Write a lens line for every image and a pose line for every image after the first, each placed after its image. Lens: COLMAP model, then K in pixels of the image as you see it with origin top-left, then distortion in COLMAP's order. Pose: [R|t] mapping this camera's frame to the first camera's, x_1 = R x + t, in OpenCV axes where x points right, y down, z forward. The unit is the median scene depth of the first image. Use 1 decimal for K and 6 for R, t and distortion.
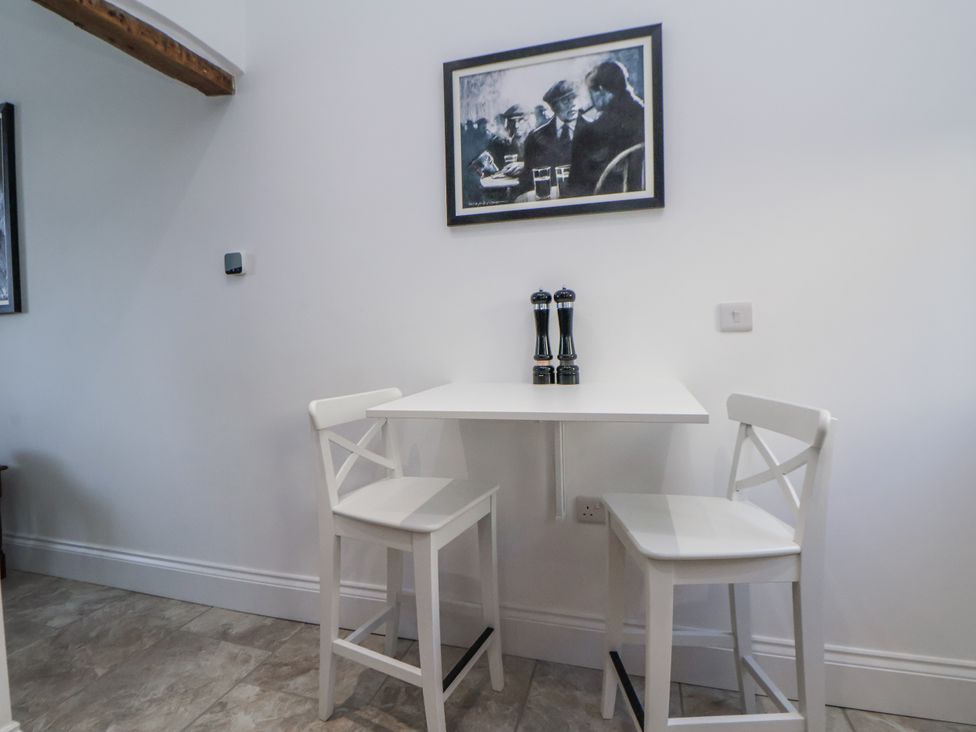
lens RADIAL K [[507.1, 0, 488.6], [0, 507.1, 363.5], [0, 0, 1]] dist [-0.002345, -0.010667]
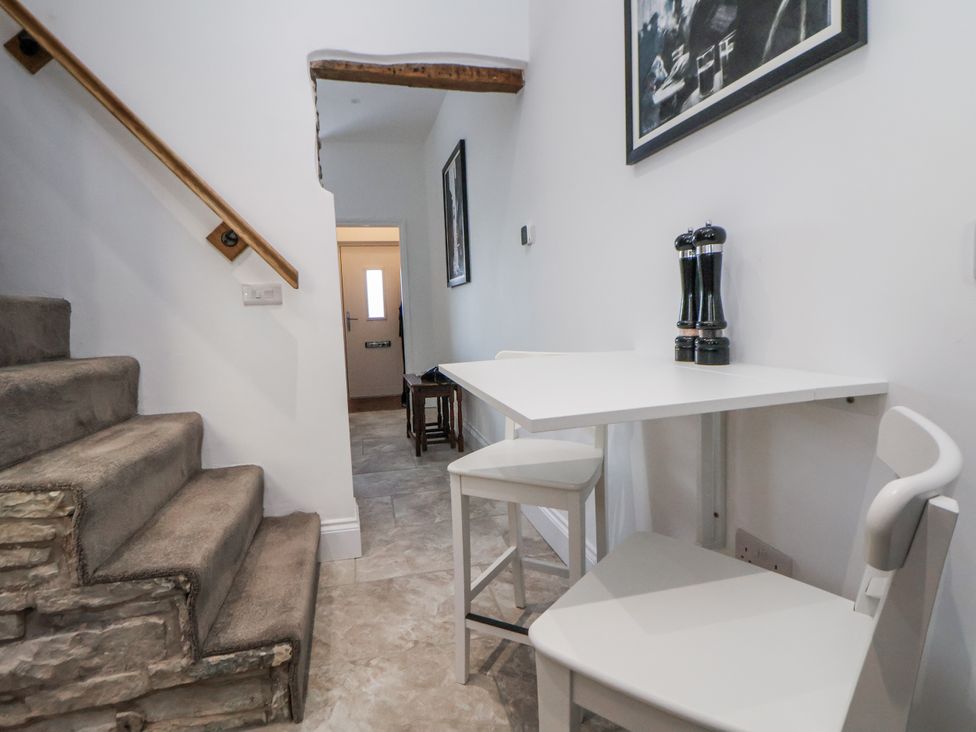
lens RADIAL K [[507.1, 0, 482.3], [0, 507.1, 363.1], [0, 0, 1]] dist [-0.002345, -0.010667]
pose [[0.500111, 0.102628, -0.859858, 0.587764], [-0.025311, 0.994261, 0.103947, -0.024237], [0.865591, -0.030221, 0.499839, 0.373013]]
